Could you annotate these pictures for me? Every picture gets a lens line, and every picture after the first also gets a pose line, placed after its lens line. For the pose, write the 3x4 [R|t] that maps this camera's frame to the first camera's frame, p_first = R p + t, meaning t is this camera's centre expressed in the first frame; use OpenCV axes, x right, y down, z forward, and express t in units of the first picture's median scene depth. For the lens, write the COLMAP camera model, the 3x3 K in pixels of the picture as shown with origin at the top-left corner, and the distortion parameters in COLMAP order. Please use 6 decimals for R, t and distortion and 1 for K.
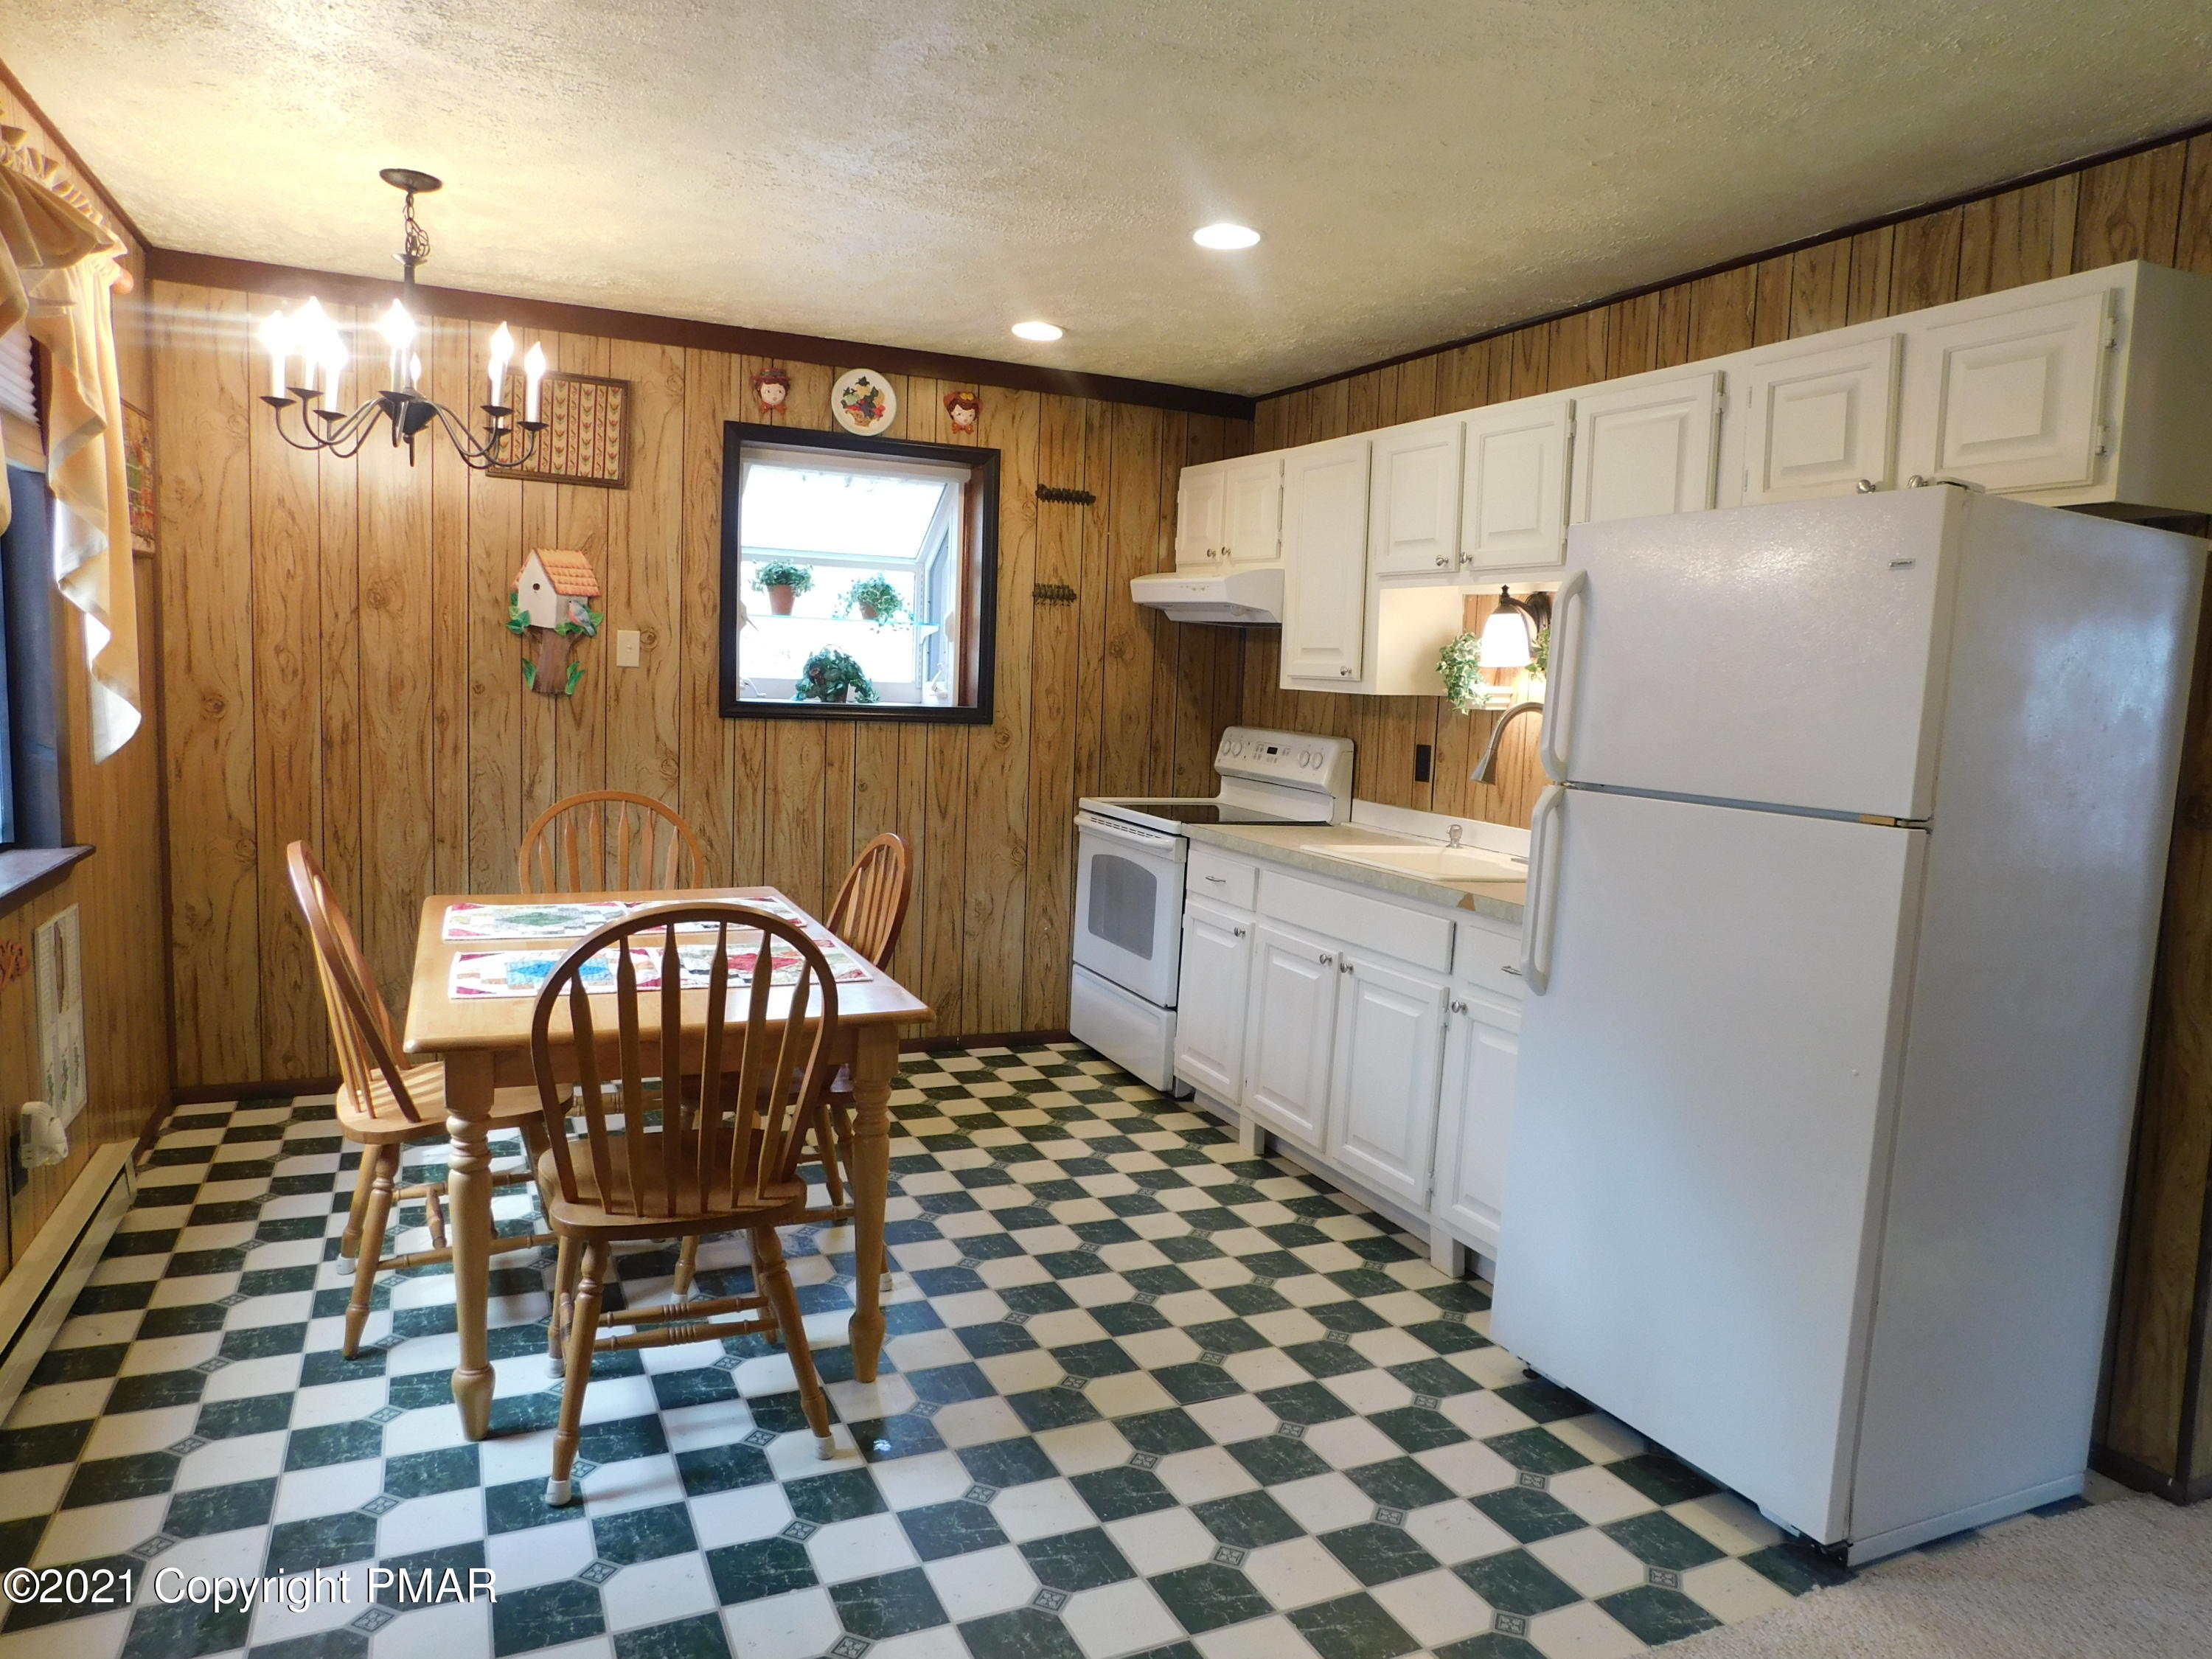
lens RADIAL K [[1462.1, 0, 1108.4], [0, 1462.1, 817.7], [0, 0, 1]] dist [-0.073496, 0.058519]
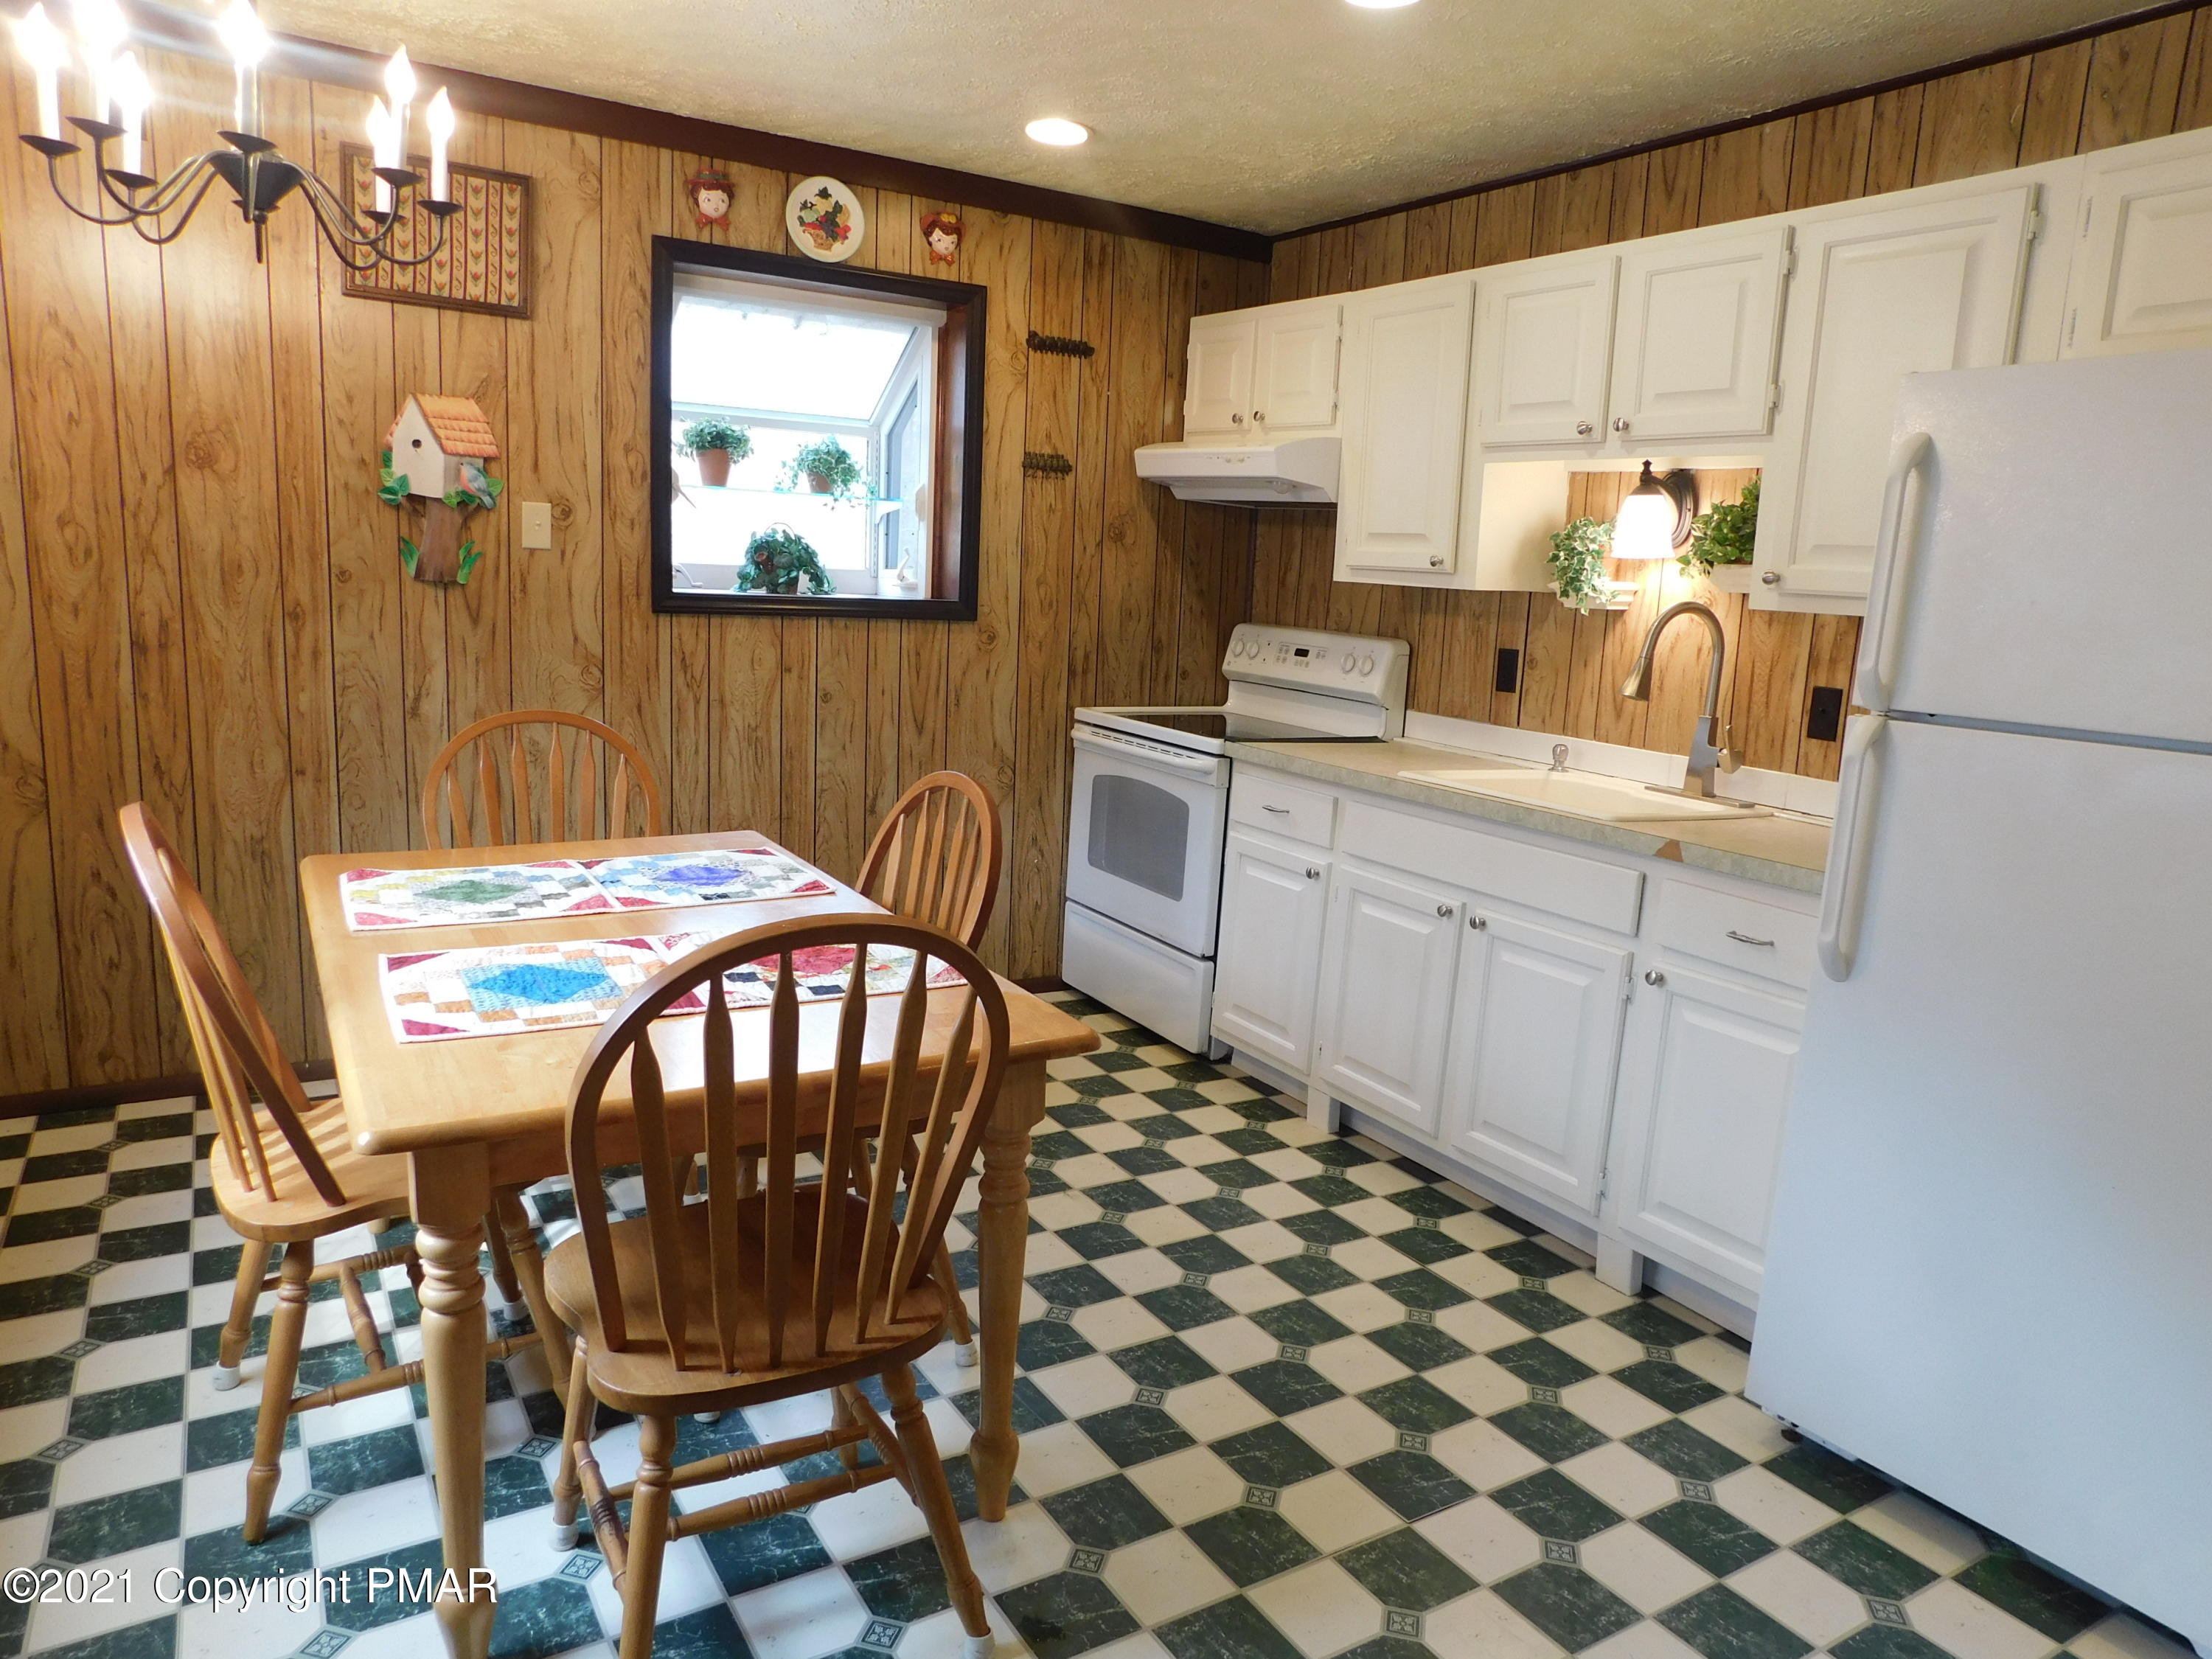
lens RADIAL K [[1462.1, 0, 1108.4], [0, 1462.1, 817.7], [0, 0, 1]] dist [-0.073496, 0.058519]
pose [[0.992985, -0.012355, 0.117593, -0.118413], [0.003341, 0.997060, 0.076547, -0.017308], [-0.118193, -0.075617, 0.990107, 0.174976]]
